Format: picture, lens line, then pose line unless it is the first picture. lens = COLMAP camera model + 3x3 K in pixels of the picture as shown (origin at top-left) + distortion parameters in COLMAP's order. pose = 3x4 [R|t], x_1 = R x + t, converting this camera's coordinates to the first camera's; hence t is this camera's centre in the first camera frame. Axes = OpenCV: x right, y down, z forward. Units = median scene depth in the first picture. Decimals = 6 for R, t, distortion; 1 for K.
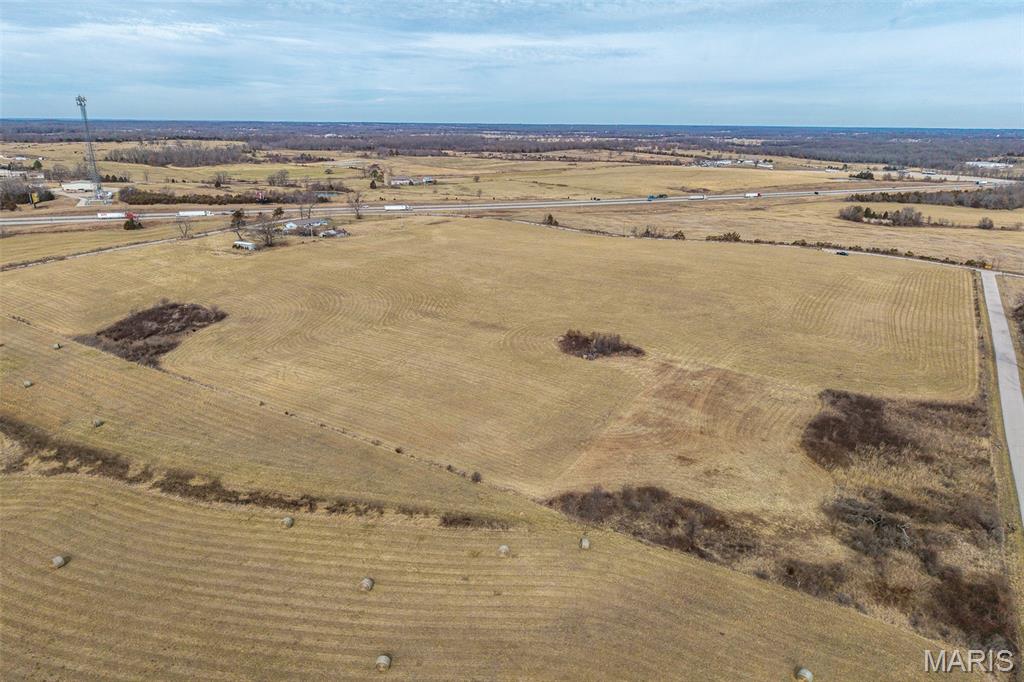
lens RADIAL K [[683.0, 0, 513.2], [0, 683.0, 340.5], [0, 0, 1]] dist [0.040106, -0.050573]
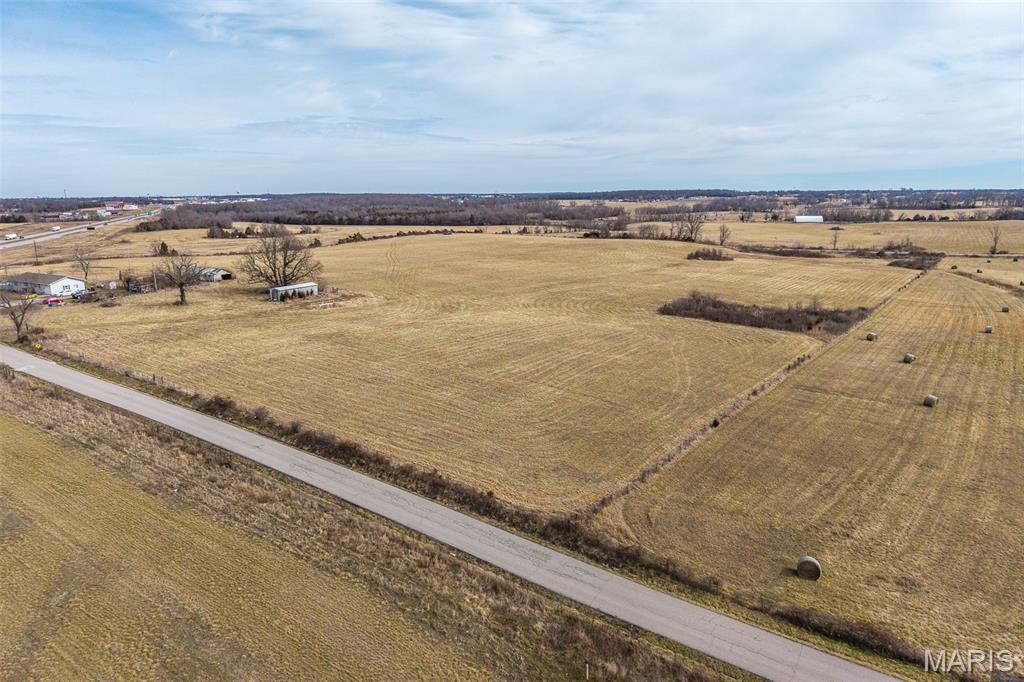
lens RADIAL K [[686.4, 0, 513.8], [0, 686.4, 330.7], [0, 0, 1]] dist [0.033100, -0.038782]
pose [[0.066386, -0.206296, 0.976235, -1.501167], [0.314352, 0.932894, 0.175761, -0.257114], [-0.946982, 0.295214, 0.126781, 1.374483]]
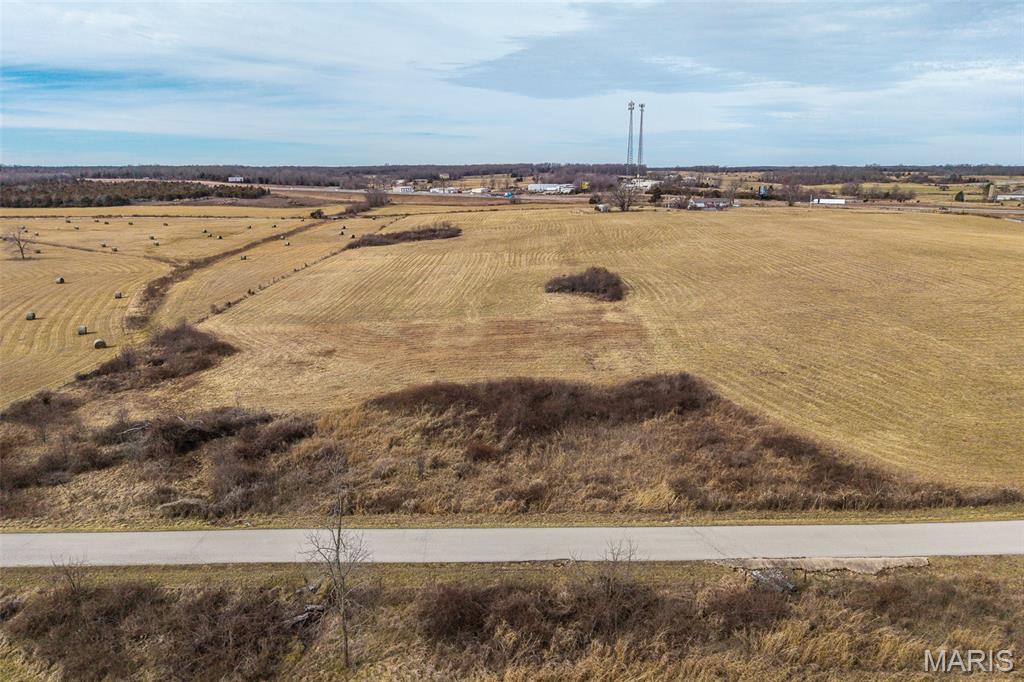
lens RADIAL K [[679.1, 0, 514.2], [0, 679.1, 353.9], [0, 0, 1]] dist [0.029796, -0.024337]
pose [[0.529736, 0.209542, -0.821871, 0.783822], [-0.249911, 0.964545, 0.084838, 0.042779], [0.810509, 0.160453, 0.563321, 0.569873]]
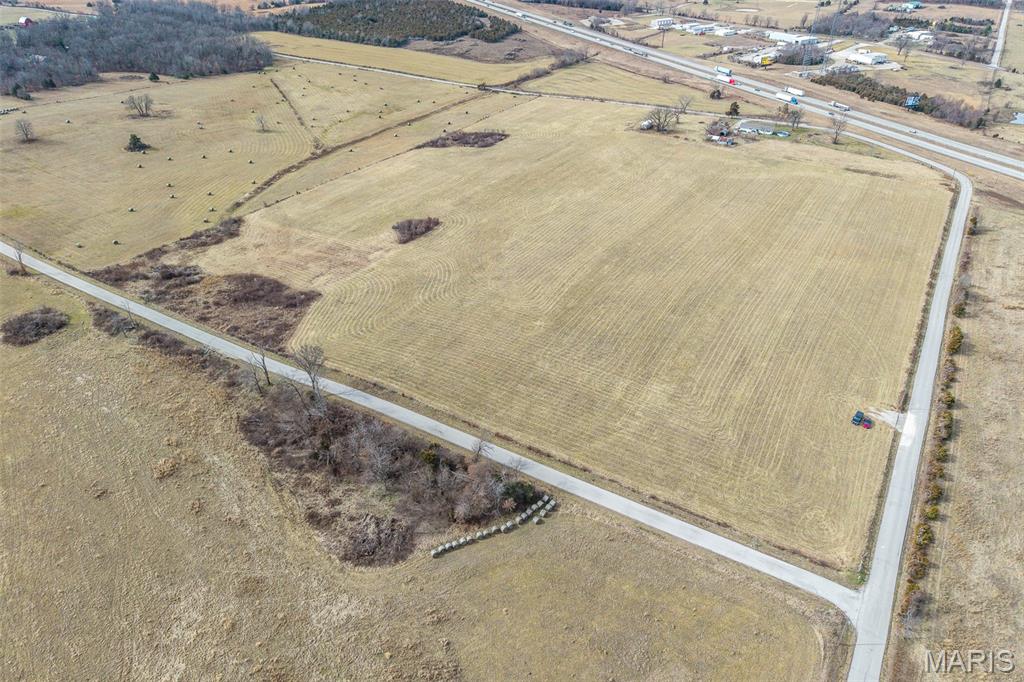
lens RADIAL K [[691.4, 0, 515.3], [0, 691.4, 341.5], [0, 0, 1]] dist [0.015229, -0.000107]
pose [[0.004193, 0.523675, -0.851908, 1.652818], [-0.321368, 0.807430, 0.494752, -0.653807], [0.946945, 0.271701, 0.171678, 1.115363]]
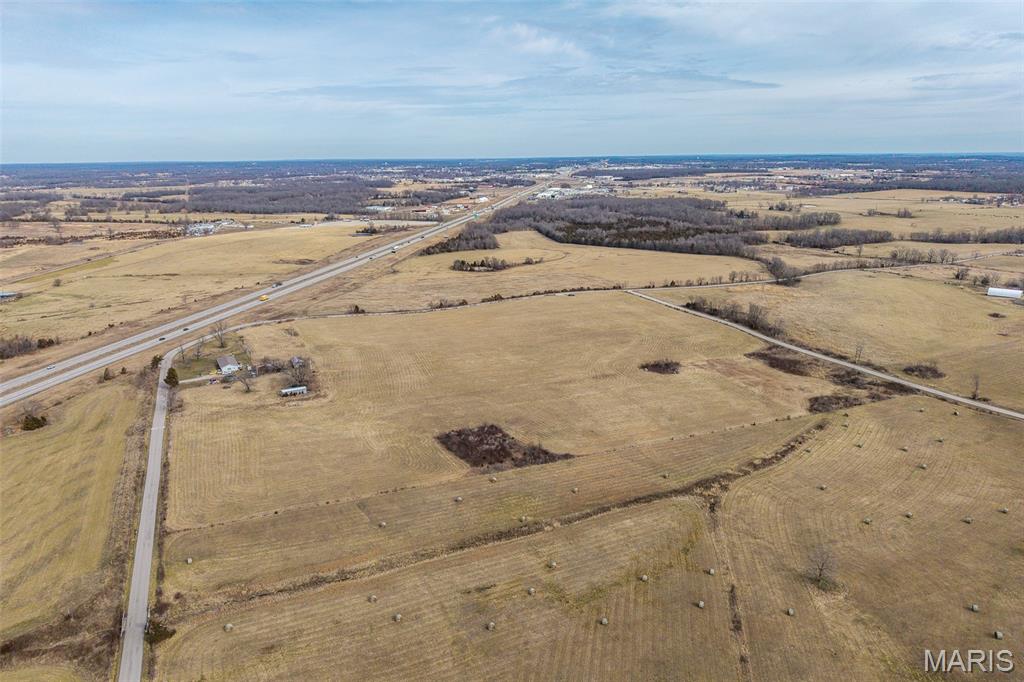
lens RADIAL K [[683.0, 0, 513.2], [0, 683.0, 340.5], [0, 0, 1]] dist [0.040106, -0.050573]
pose [[0.568463, -0.231532, 0.789457, -1.721031], [0.266592, 0.959647, 0.089481, -0.371140], [-0.778317, 0.159597, 0.607249, 0.190710]]
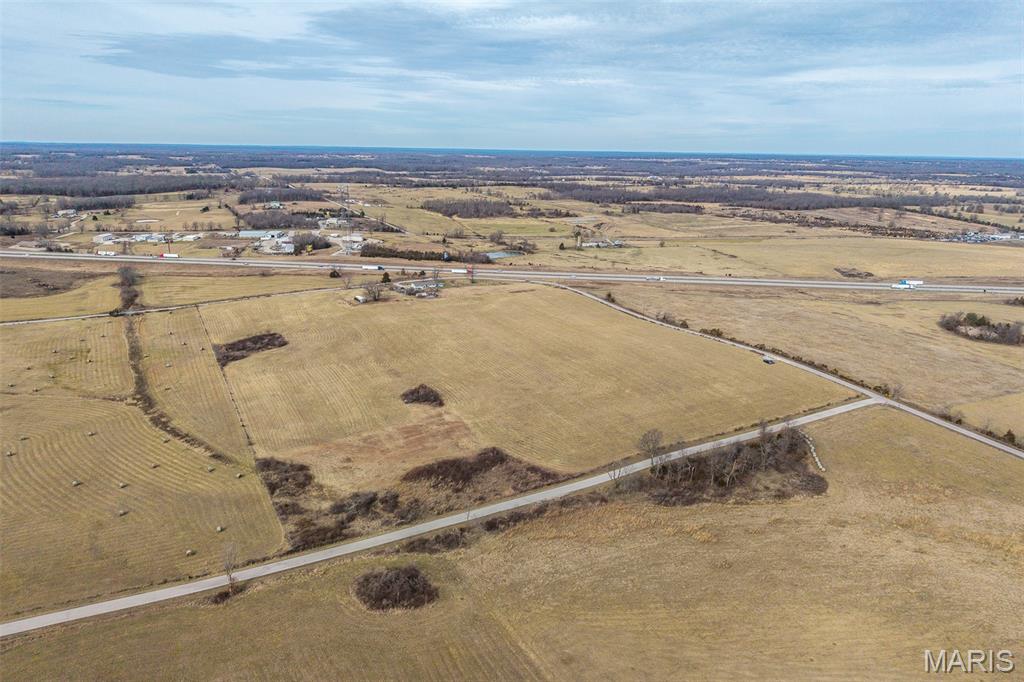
lens RADIAL K [[686.4, 0, 513.8], [0, 686.4, 330.7], [0, 0, 1]] dist [0.033100, -0.038782]
pose [[0.871180, 0.130518, -0.473298, 1.157318], [-0.155963, 0.987653, -0.014716, -0.169406], [0.465534, 0.086638, 0.880779, -0.370236]]
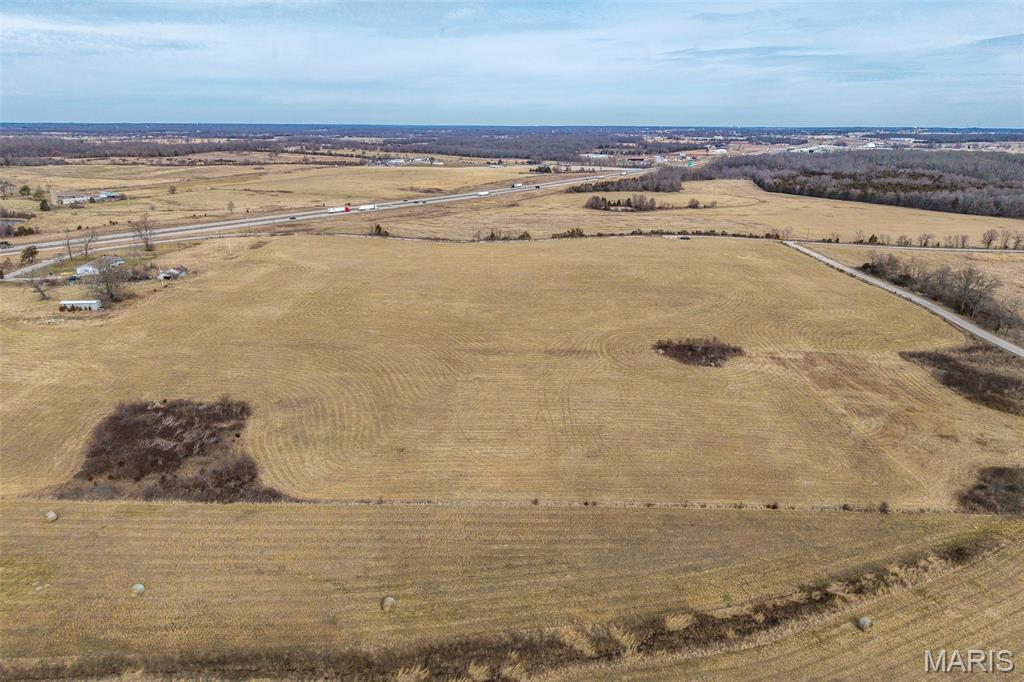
lens RADIAL K [[684.3, 0, 513.2], [0, 684.3, 343.1], [0, 0, 1]] dist [0.030048, -0.033155]
pose [[0.842257, -0.169797, 0.511637, -0.665305], [0.167120, 0.984583, 0.051640, -0.110742], [-0.512517, 0.042011, 0.857649, 0.320906]]
